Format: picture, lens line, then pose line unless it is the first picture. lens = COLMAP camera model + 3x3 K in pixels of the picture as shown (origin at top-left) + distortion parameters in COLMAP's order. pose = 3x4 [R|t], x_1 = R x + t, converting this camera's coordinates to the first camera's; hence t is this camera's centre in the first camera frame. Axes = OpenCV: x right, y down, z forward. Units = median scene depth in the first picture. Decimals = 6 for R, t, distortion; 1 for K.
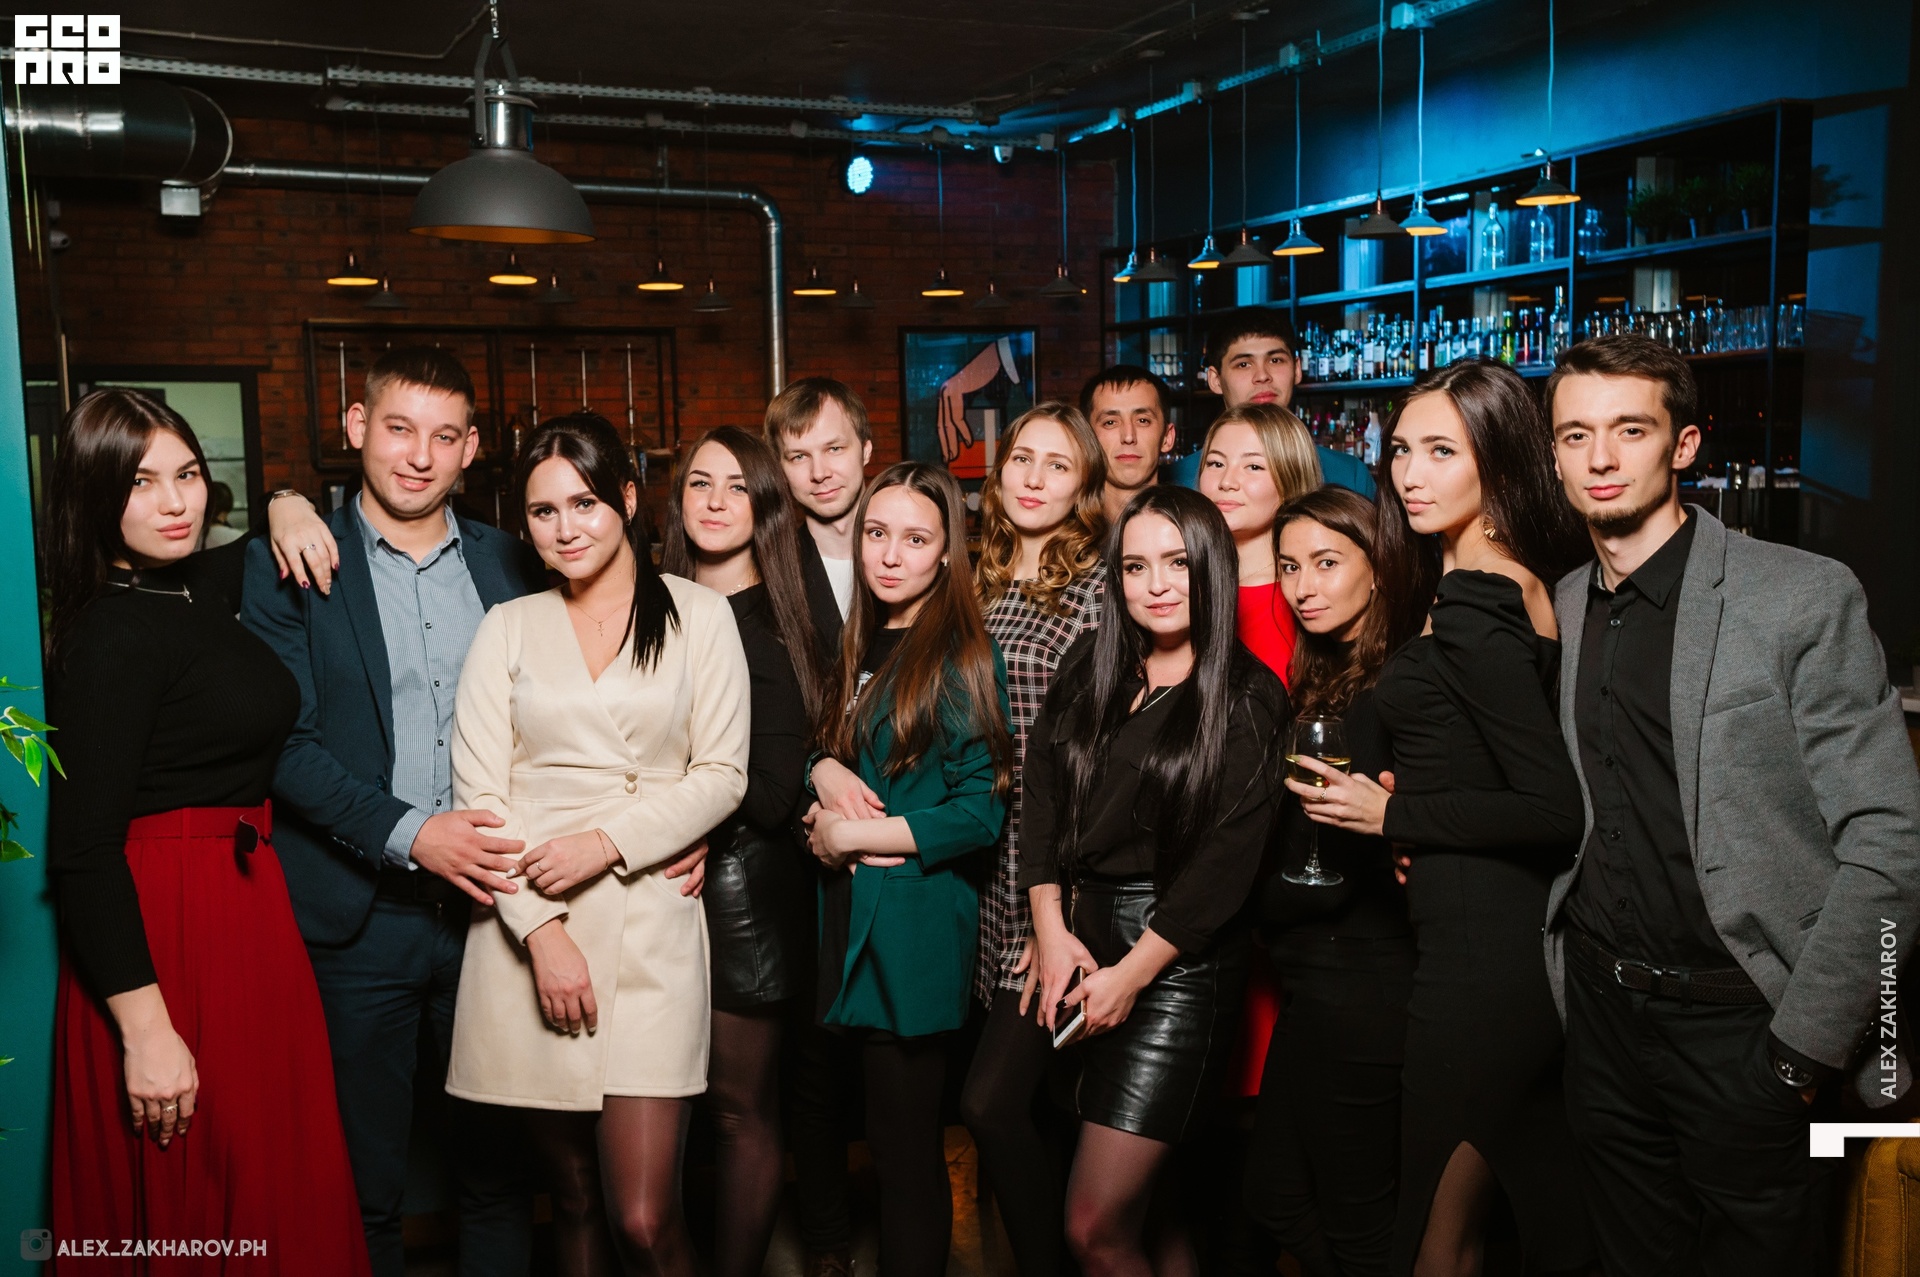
lens RADIAL K [[1789.7, 0, 960.0], [0, 1789.7, 638.5], [0, 0, 1]] dist [0.001882, -0.002729]
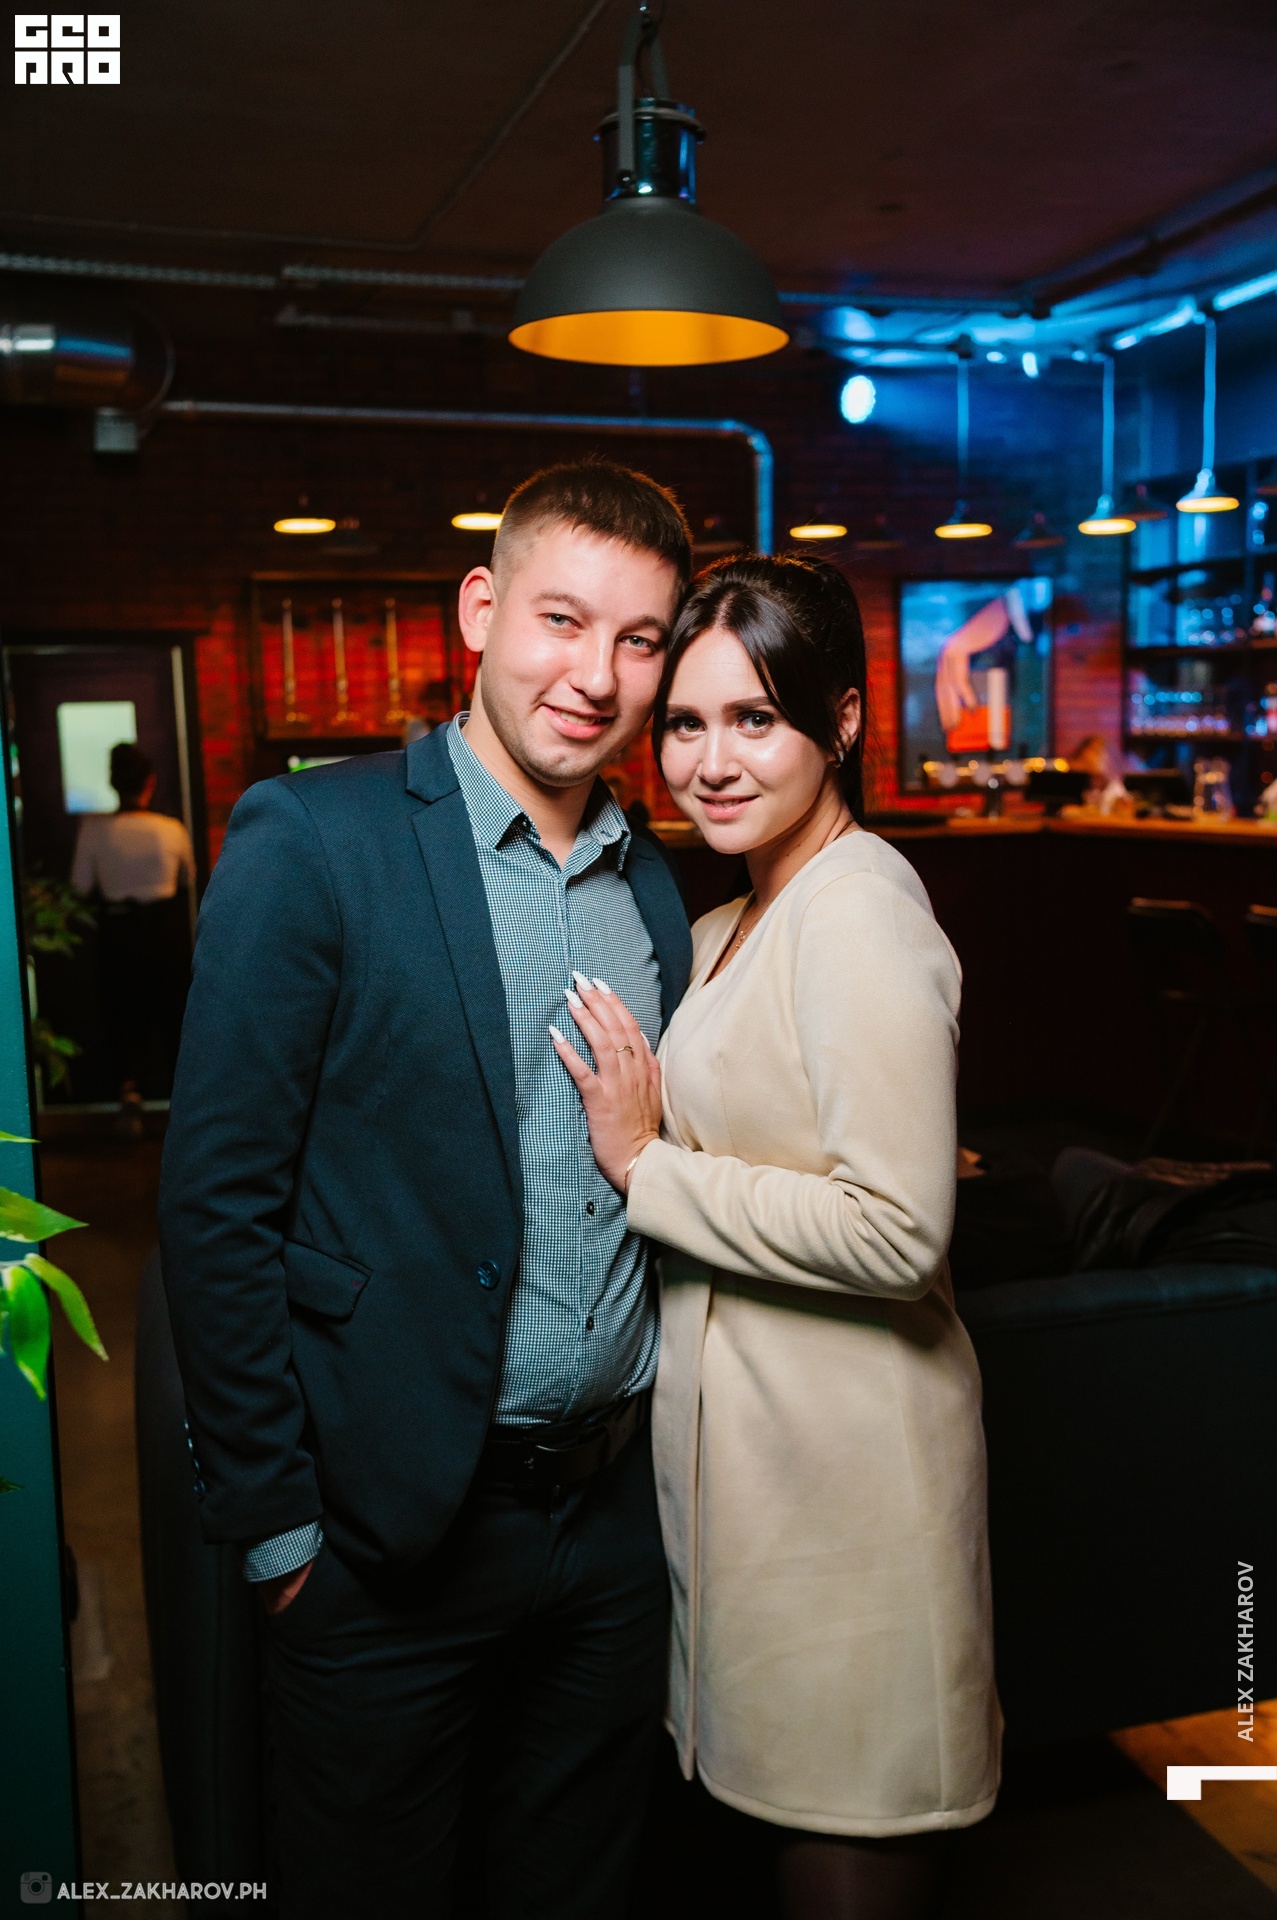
lens RADIAL K [[1789.7, 0, 638.5], [0, 1789.7, 960.0], [0, 0, 1]] dist [0.001882, -0.002729]
pose [[0.992601, 0.007011, -0.121216, -0.065319], [-0.004081, 0.999694, 0.024401, -0.008659], [0.121350, -0.023726, 0.992326, 0.137963]]
